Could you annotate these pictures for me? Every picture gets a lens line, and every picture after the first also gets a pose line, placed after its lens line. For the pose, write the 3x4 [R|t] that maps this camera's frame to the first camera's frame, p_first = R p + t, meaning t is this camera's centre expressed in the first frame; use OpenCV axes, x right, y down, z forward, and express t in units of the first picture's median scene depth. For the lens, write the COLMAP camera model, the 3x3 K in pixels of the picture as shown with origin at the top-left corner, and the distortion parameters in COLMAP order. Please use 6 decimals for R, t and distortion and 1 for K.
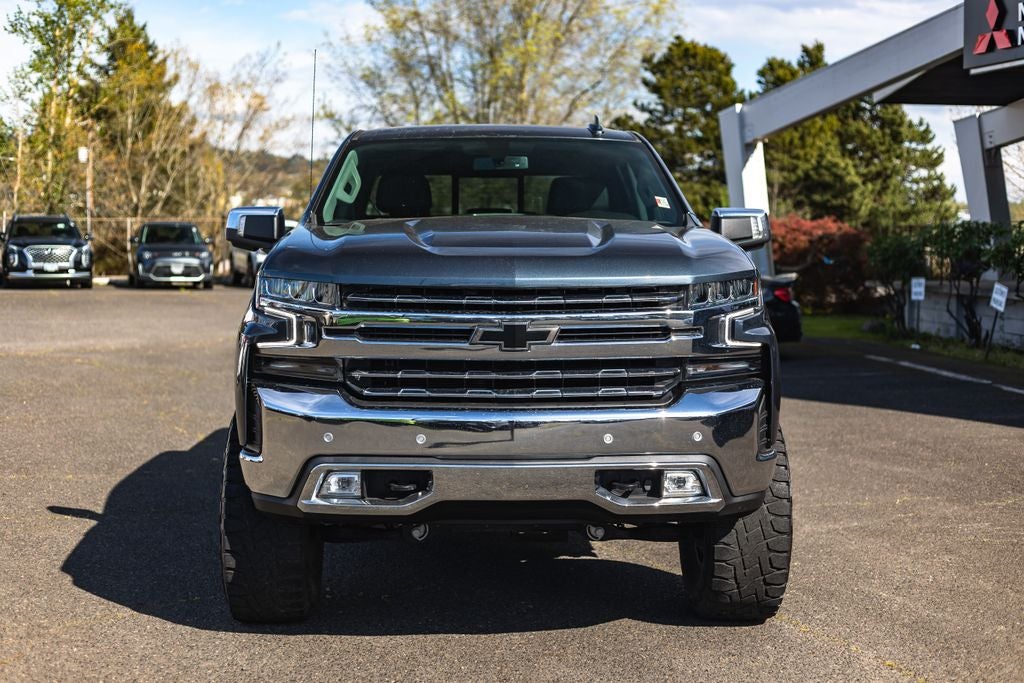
lens RADIAL K [[1495.7, 0, 508.0], [0, 1495.7, 337.4], [0, 0, 1]] dist [0.008837, 0.013378]
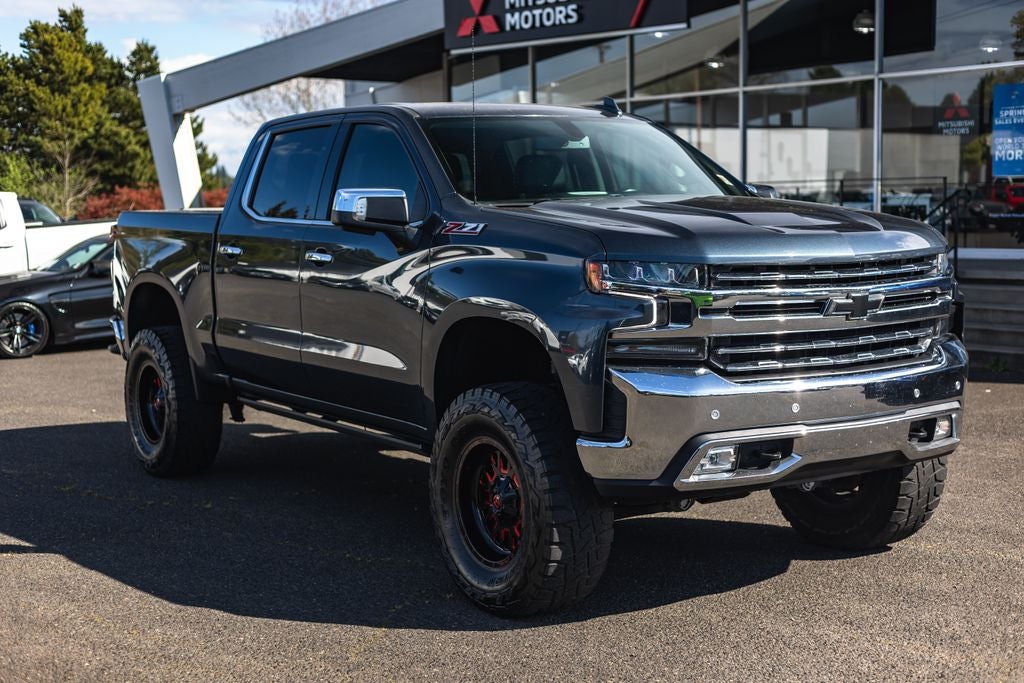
lens RADIAL K [[1495.7, 0, 508.0], [0, 1495.7, 337.4], [0, 0, 1]] dist [0.008837, 0.013378]
pose [[0.849394, -0.062262, 0.524074, -0.172302], [0.051047, 0.998053, 0.035839, -0.006573], [-0.525285, -0.003689, 0.850918, 0.045643]]
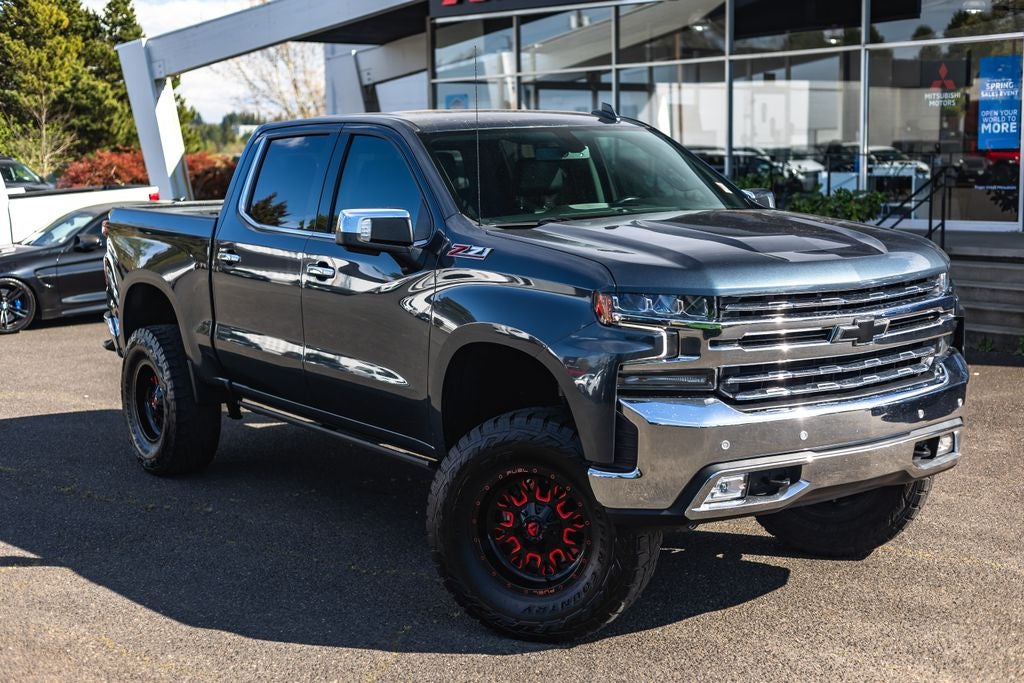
lens RADIAL K [[1495.7, 0, 508.0], [0, 1495.7, 337.4], [0, 0, 1]] dist [0.008837, 0.013378]
pose [[0.841158, -0.082581, 0.534447, -0.176217], [0.051588, 0.996018, 0.072709, -0.019890], [-0.538323, -0.033589, 0.842069, 0.047785]]
